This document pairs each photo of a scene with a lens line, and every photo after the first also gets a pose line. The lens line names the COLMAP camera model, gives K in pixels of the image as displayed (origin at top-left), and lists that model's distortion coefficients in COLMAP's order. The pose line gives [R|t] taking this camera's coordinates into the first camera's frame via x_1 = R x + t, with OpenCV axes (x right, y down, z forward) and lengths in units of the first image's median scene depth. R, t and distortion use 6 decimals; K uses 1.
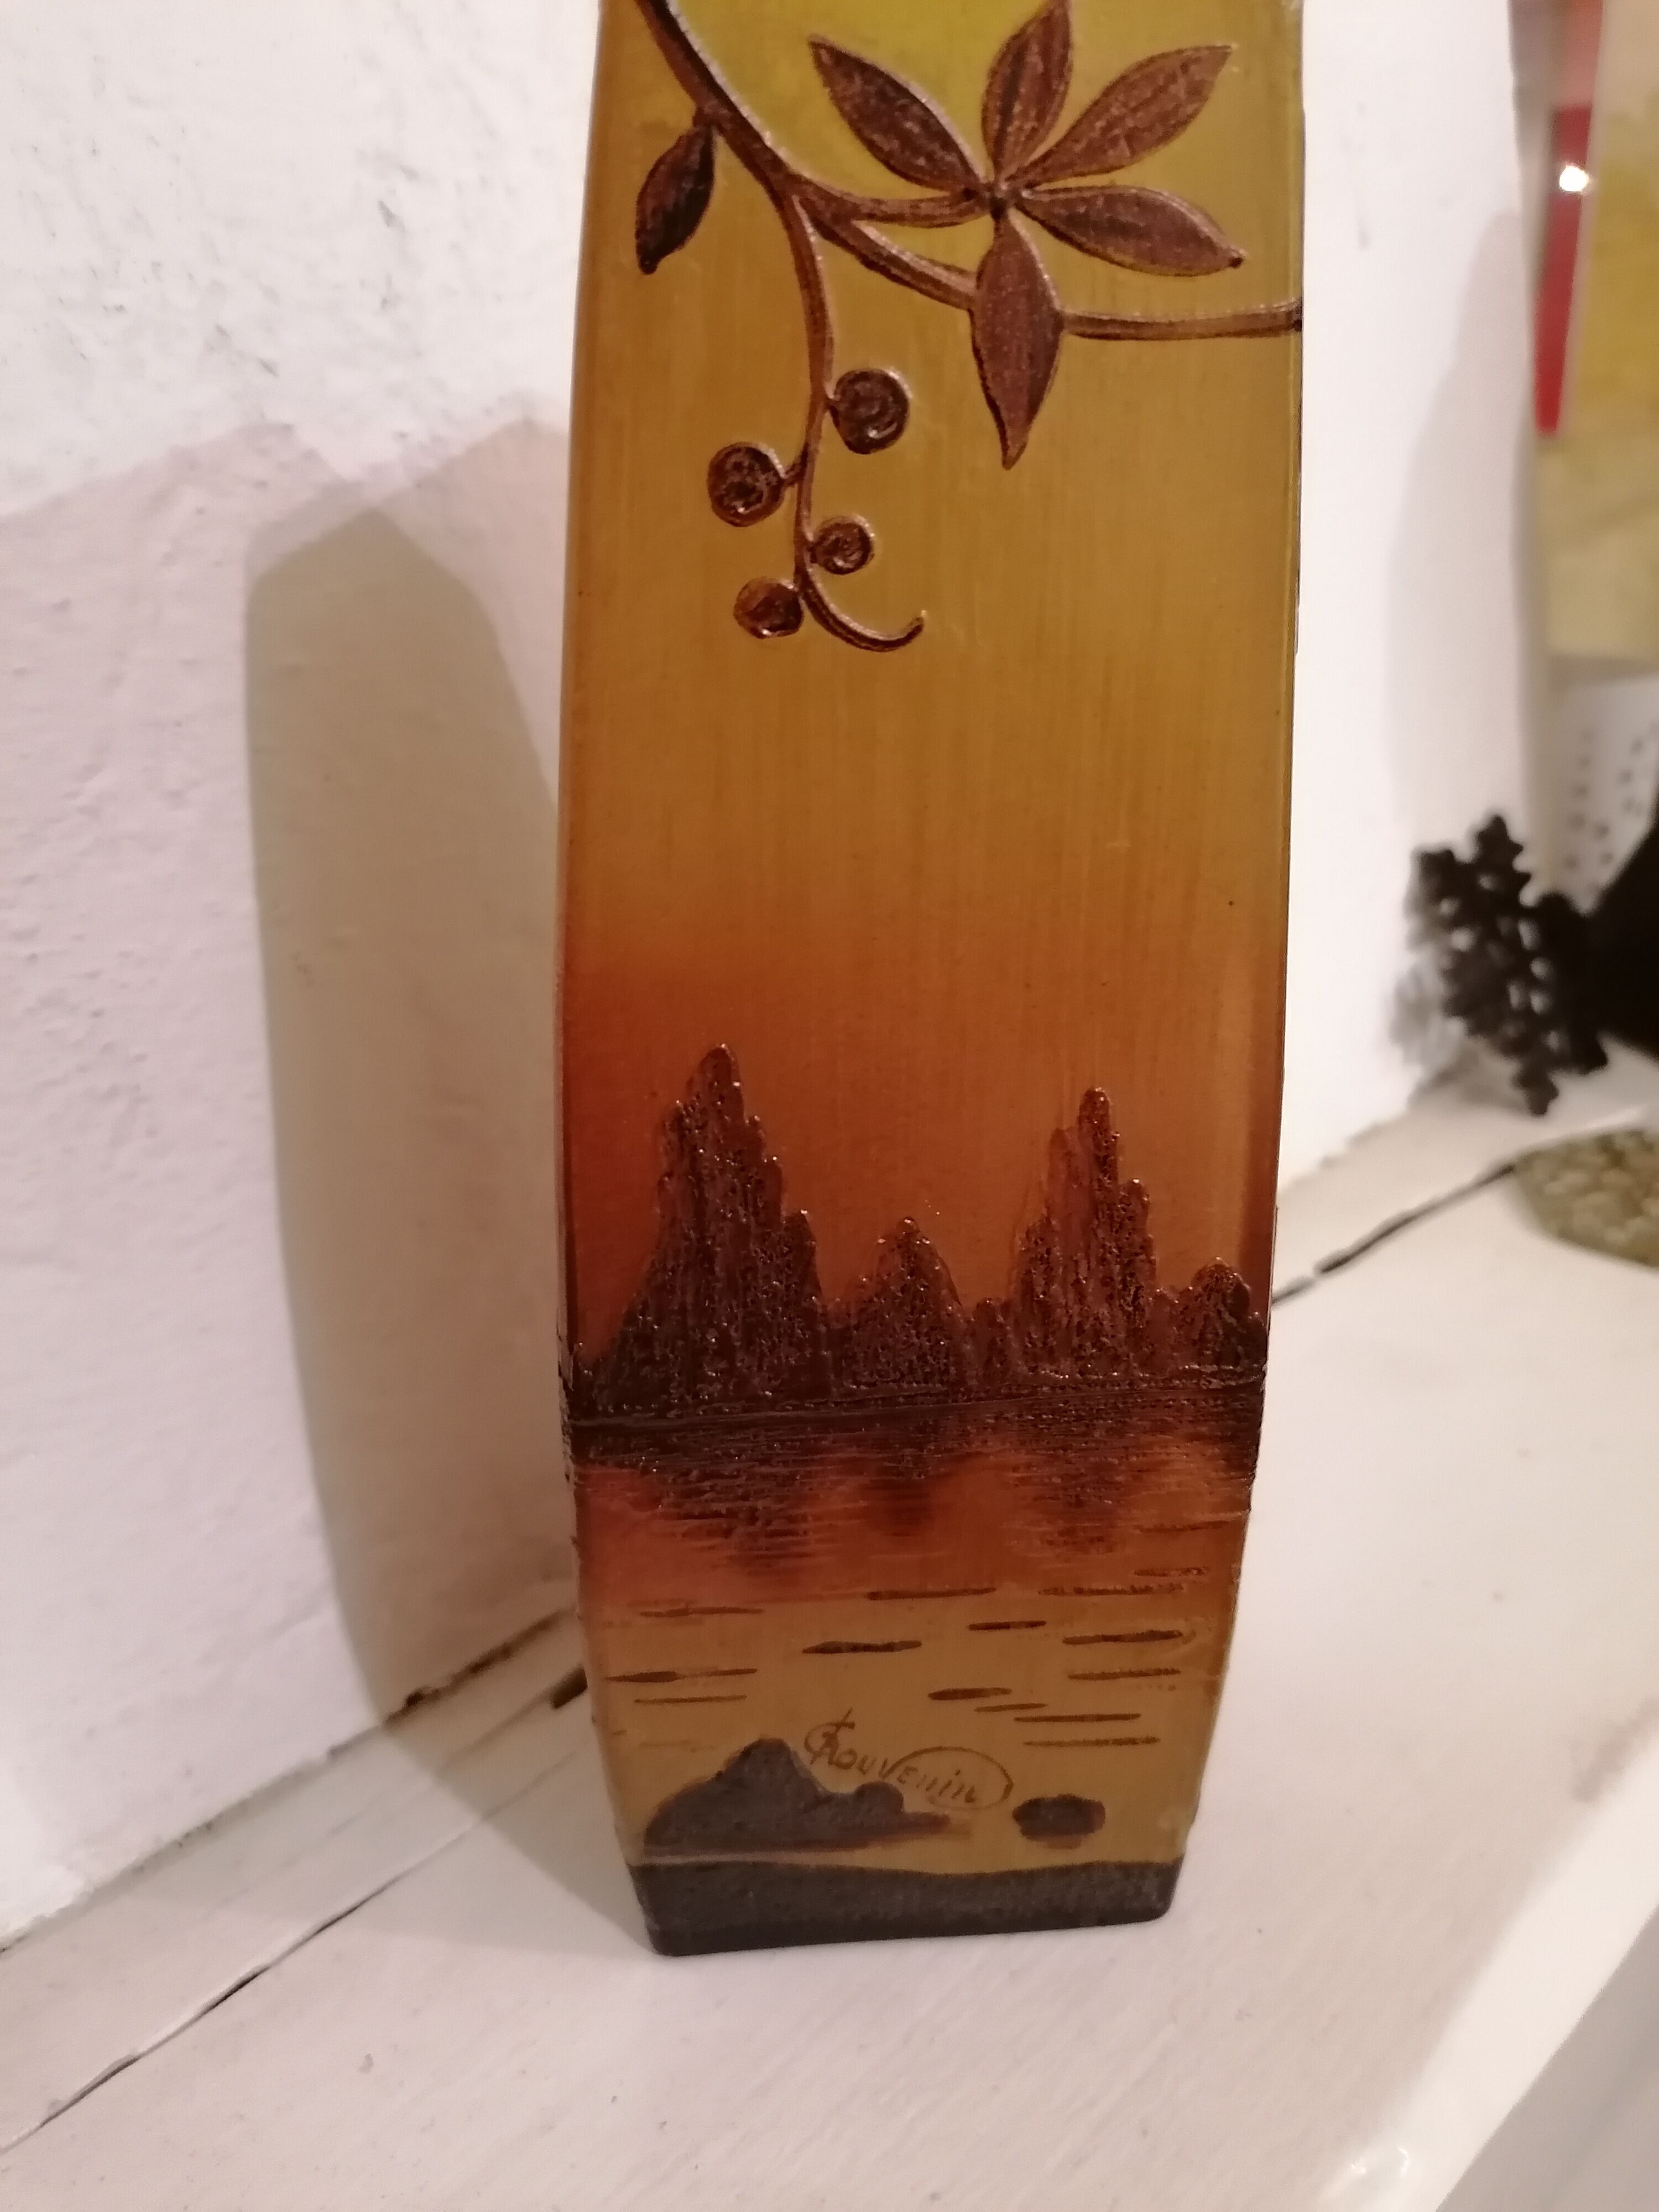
lens RADIAL K [[1766.6, 0, 840.7], [0, 1766.6, 1100.9], [0, 0, 1]] dist [0.033328, -0.069520]
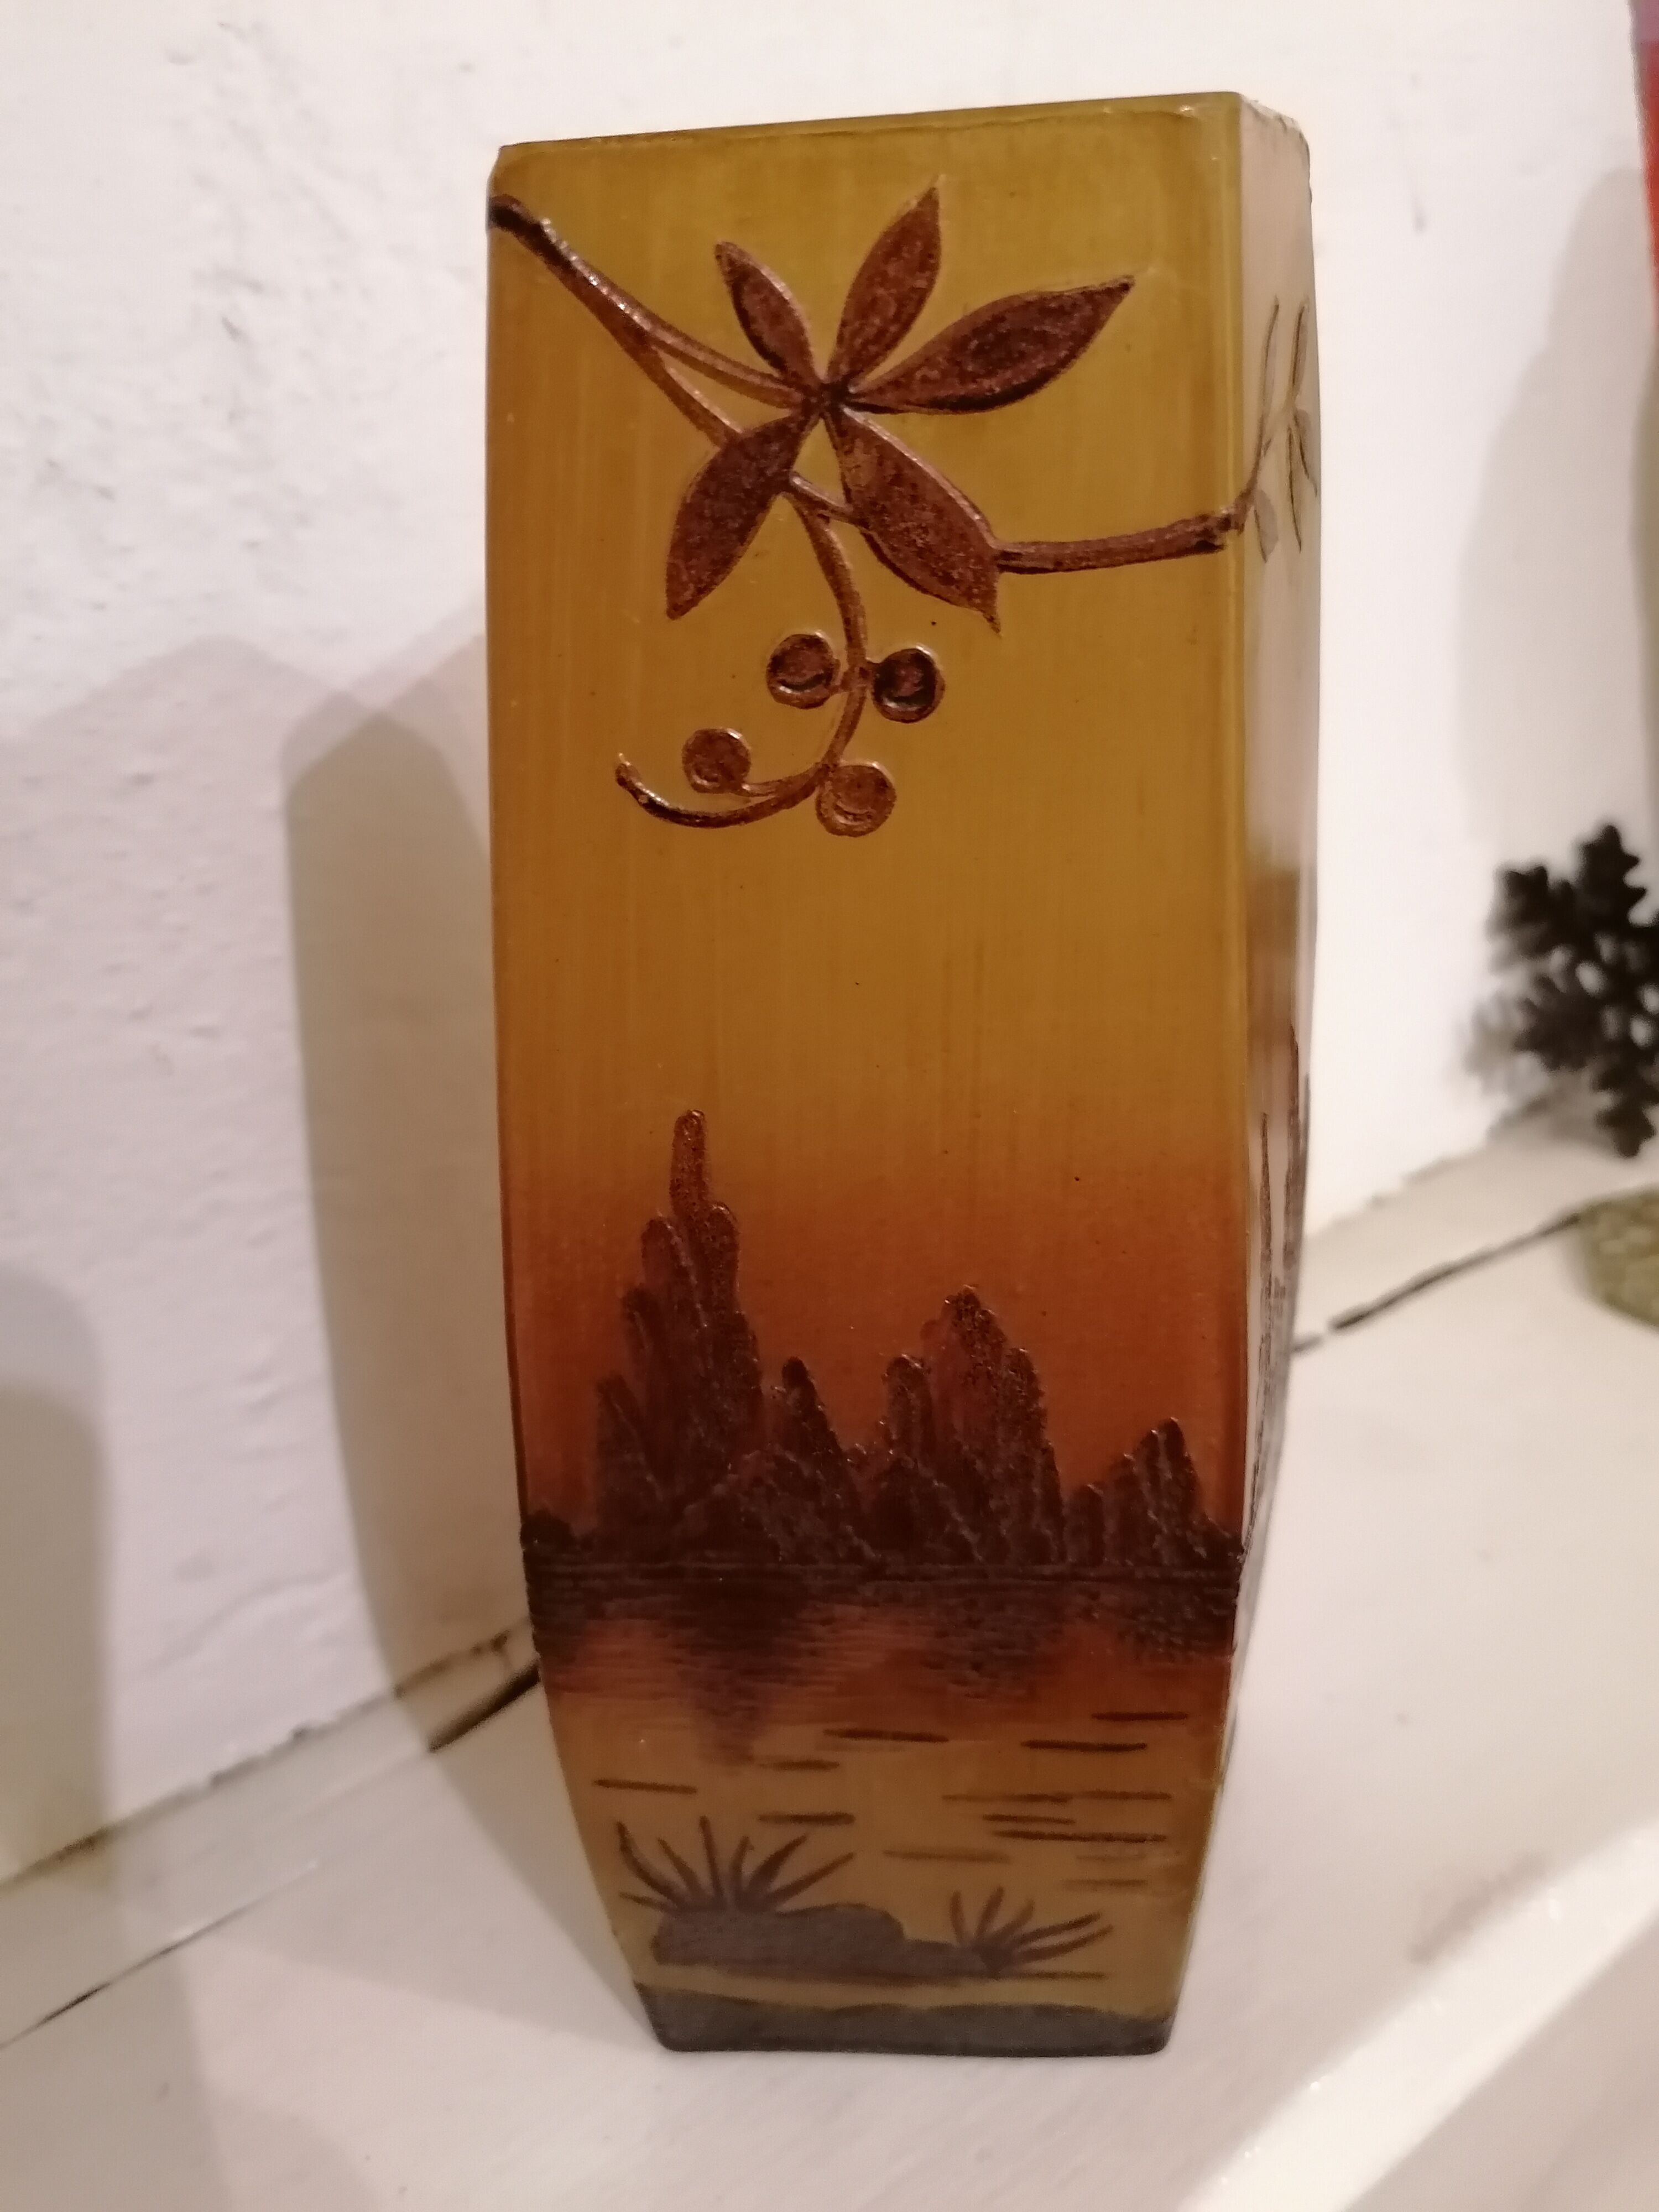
lens RADIAL K [[1766.6, 0, 812.5], [0, 1766.6, 1103.1], [0, 0, 1]] dist [0.033328, -0.069520]
pose [[0.984954, 0.034755, -0.169285, 0.142862], [-0.026075, 0.998242, 0.053234, -0.064162], [0.170837, -0.048019, 0.984128, 0.016241]]
